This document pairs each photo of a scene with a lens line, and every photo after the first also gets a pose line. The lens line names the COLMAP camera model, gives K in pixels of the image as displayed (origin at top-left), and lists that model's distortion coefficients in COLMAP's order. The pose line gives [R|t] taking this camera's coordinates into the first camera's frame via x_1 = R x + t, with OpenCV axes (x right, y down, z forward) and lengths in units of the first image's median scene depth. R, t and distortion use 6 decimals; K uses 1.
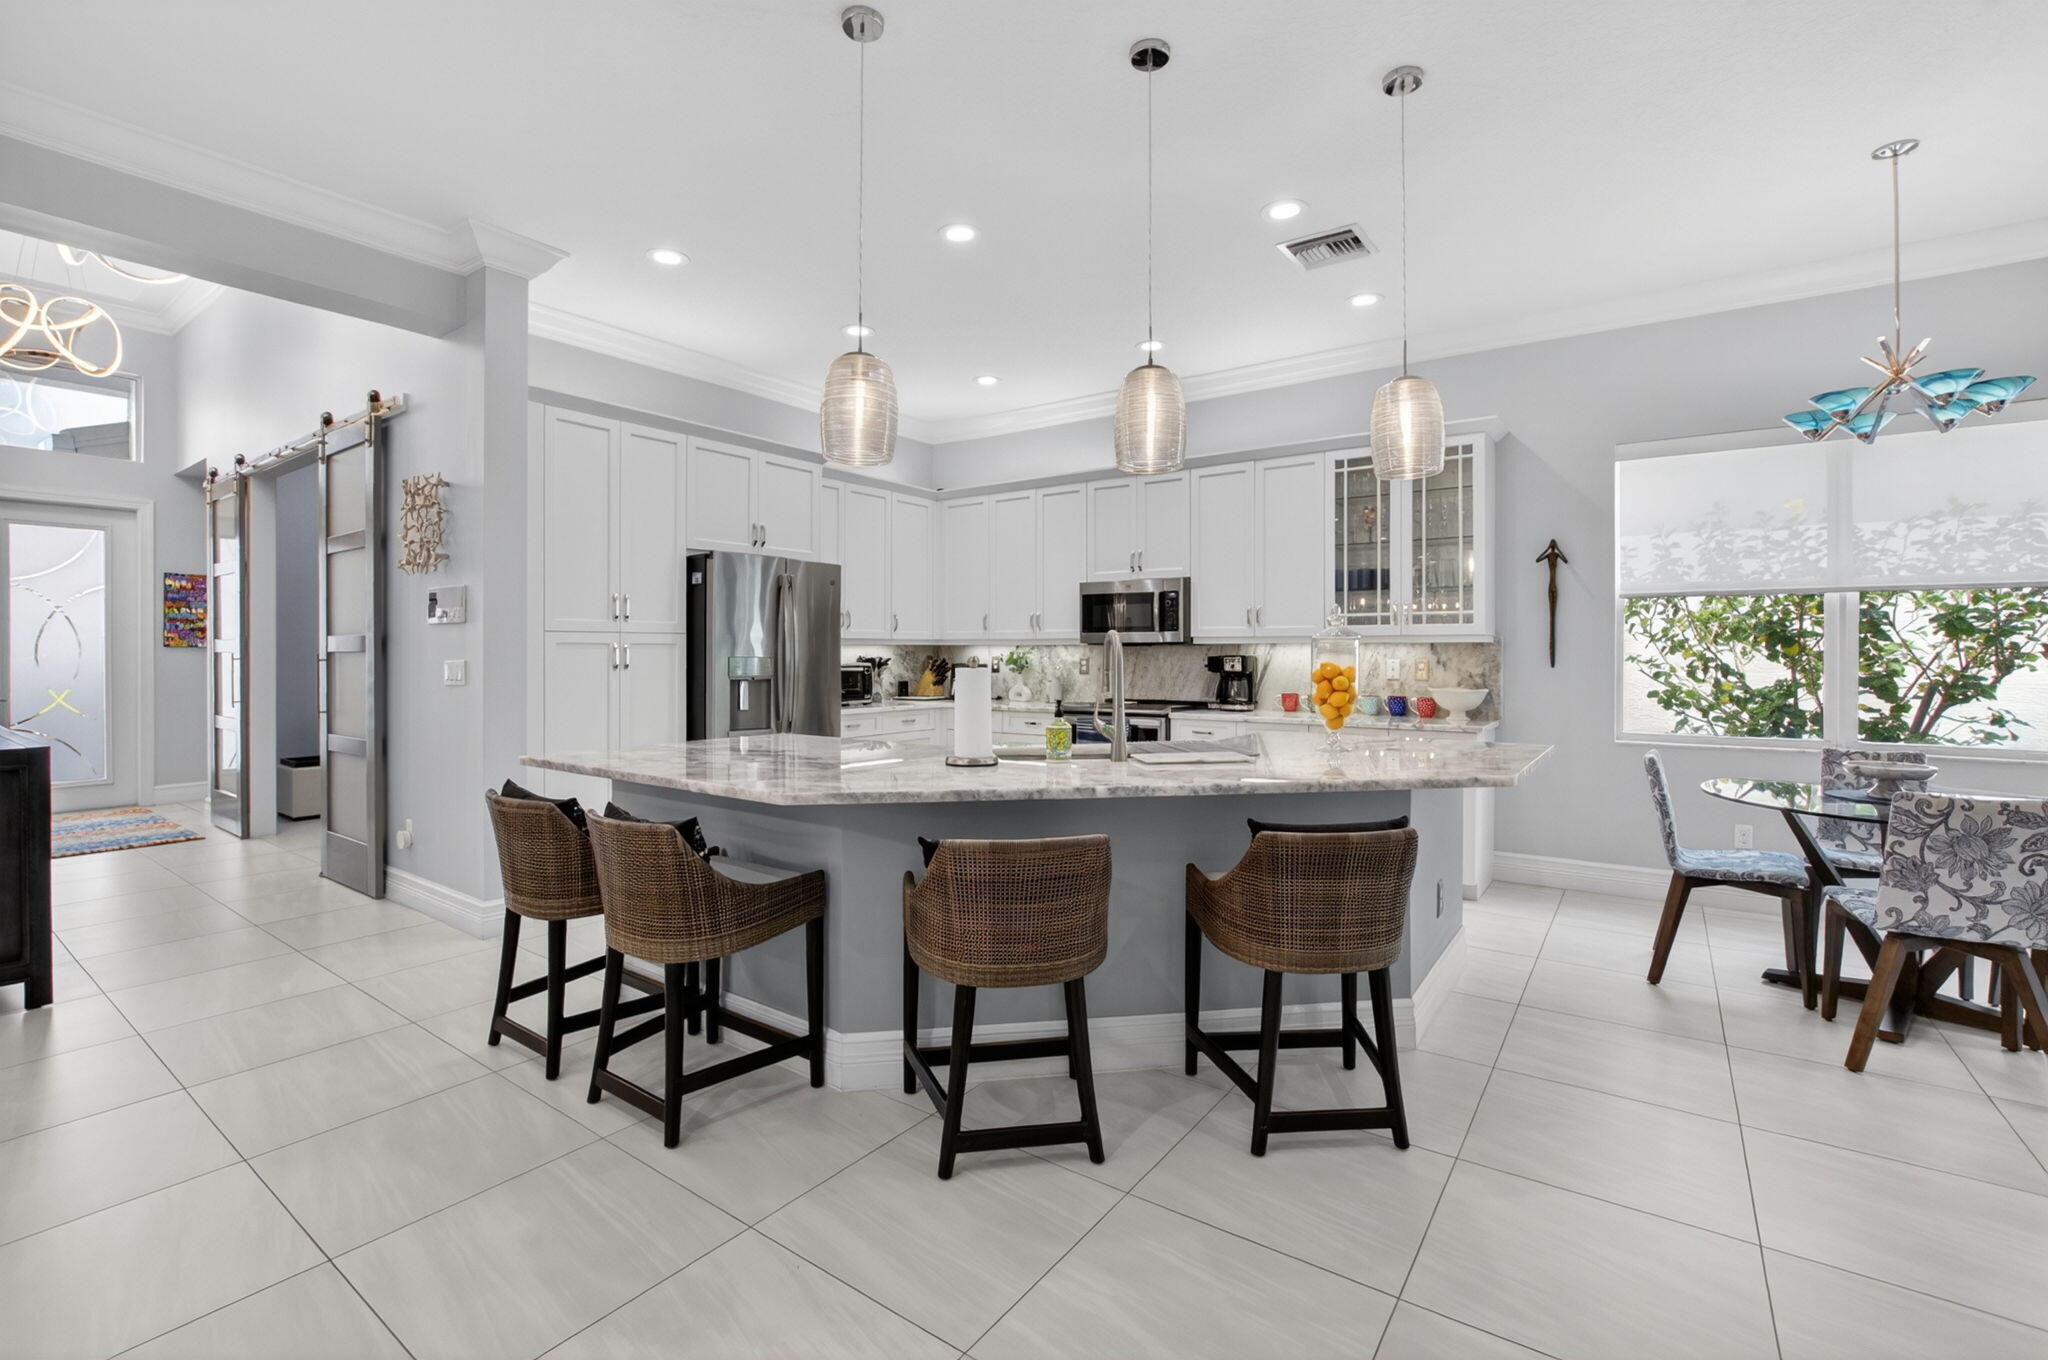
lens RADIAL K [[903.0, 0, 1020.1], [0, 903.0, 655.3], [0, 0, 1]] dist [-0.030368, 0.004621]
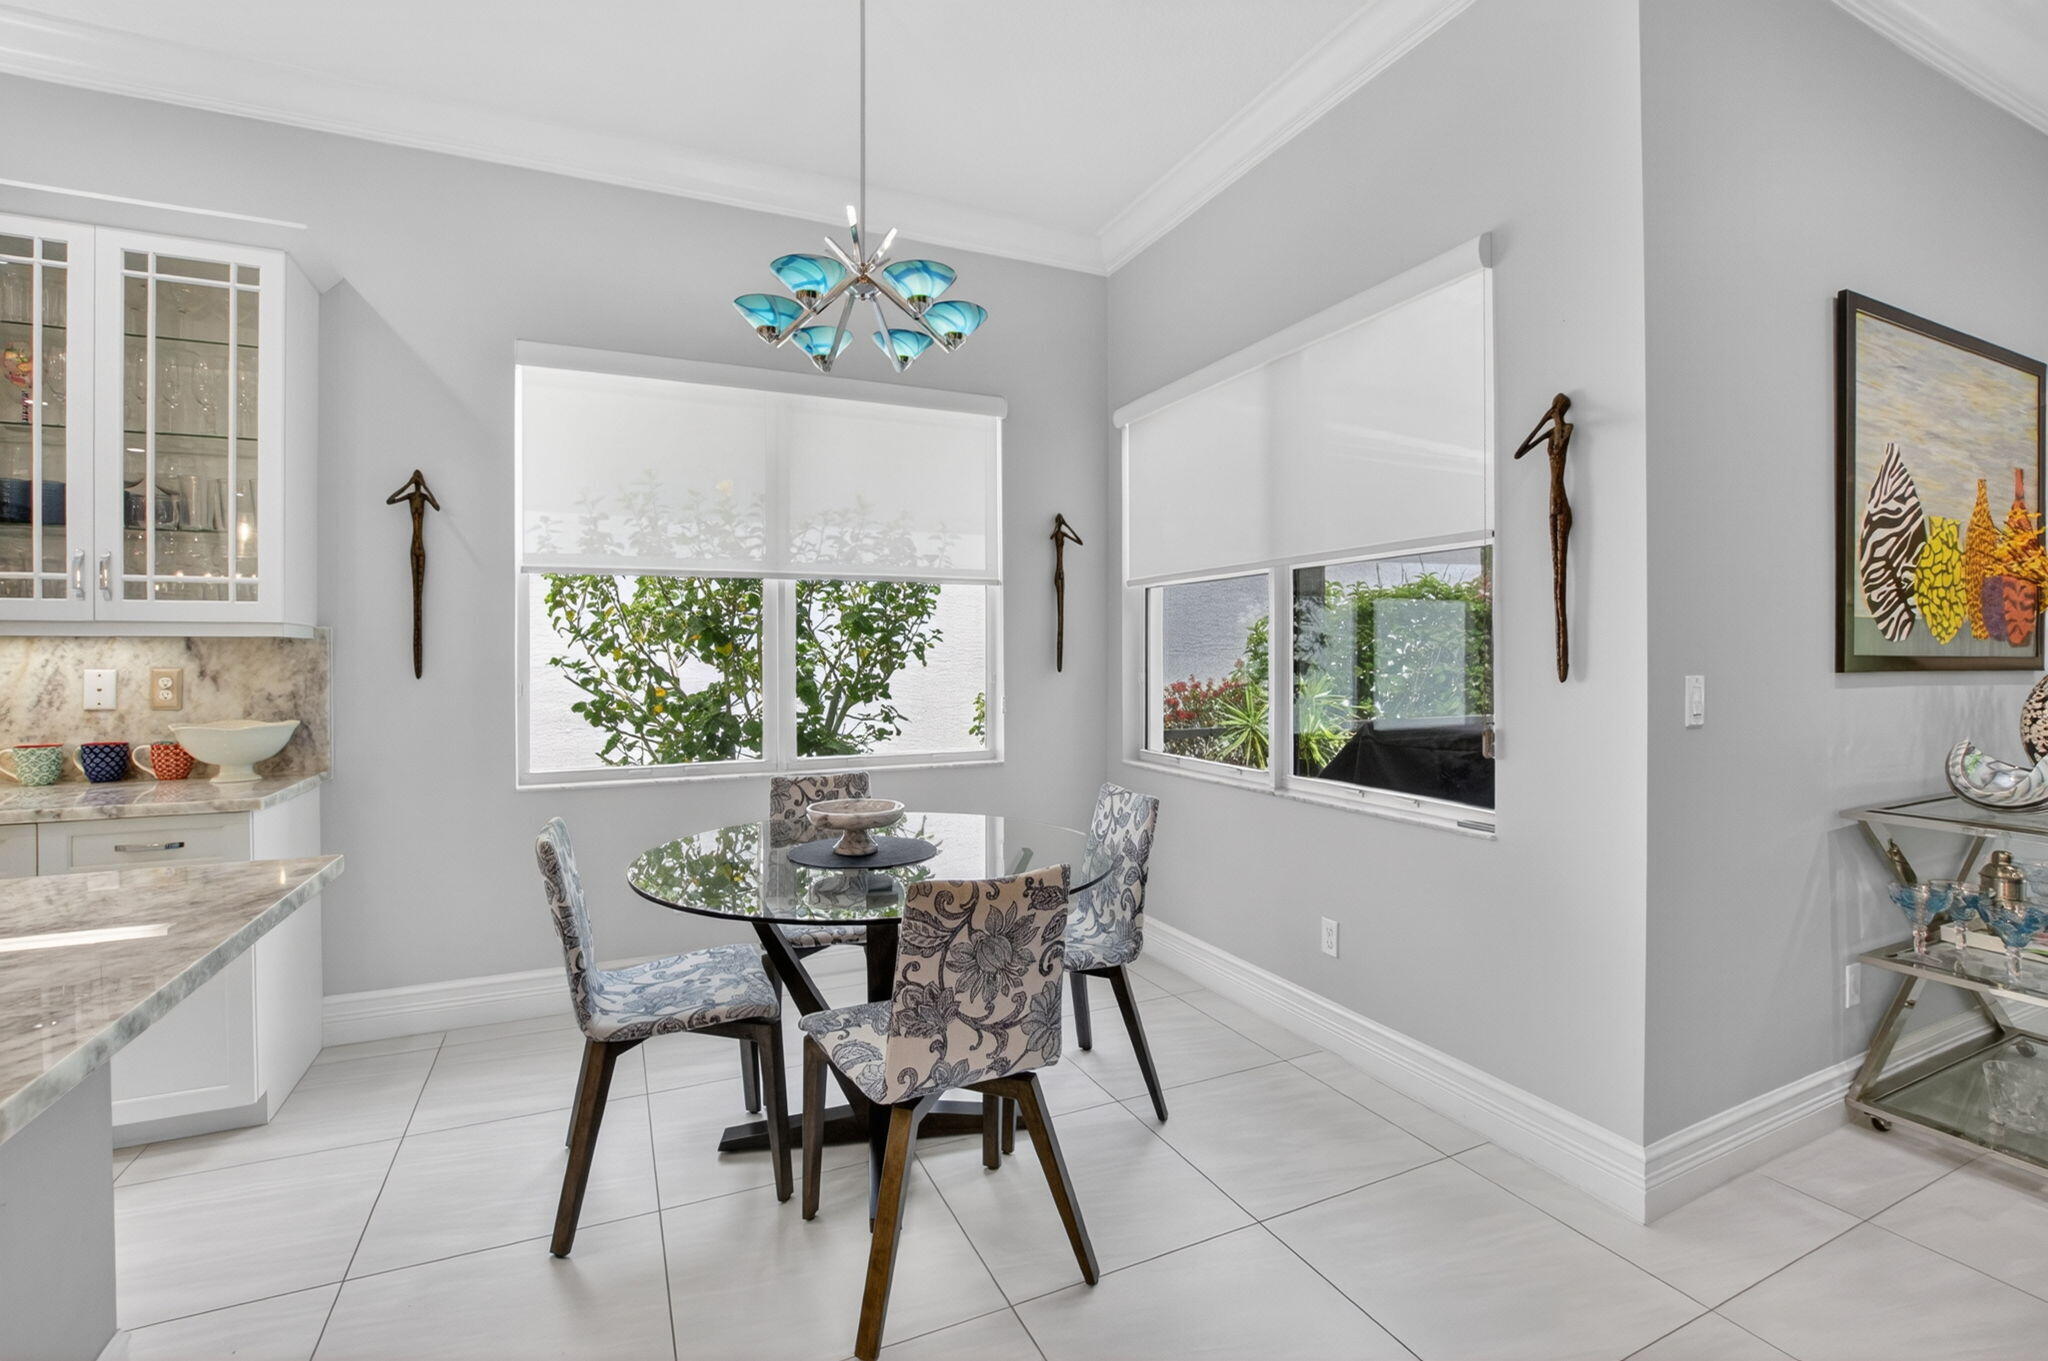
lens RADIAL K [[903.0, 0, 1020.1], [0, 903.0, 655.8], [0, 0, 1]] dist [-0.030368, 0.004621]
pose [[0.493884, -0.007311, 0.869497, 0.245548], [0.008022, 0.999960, 0.003852, -0.001222], [-0.869491, 0.005073, 0.493923, 0.309911]]
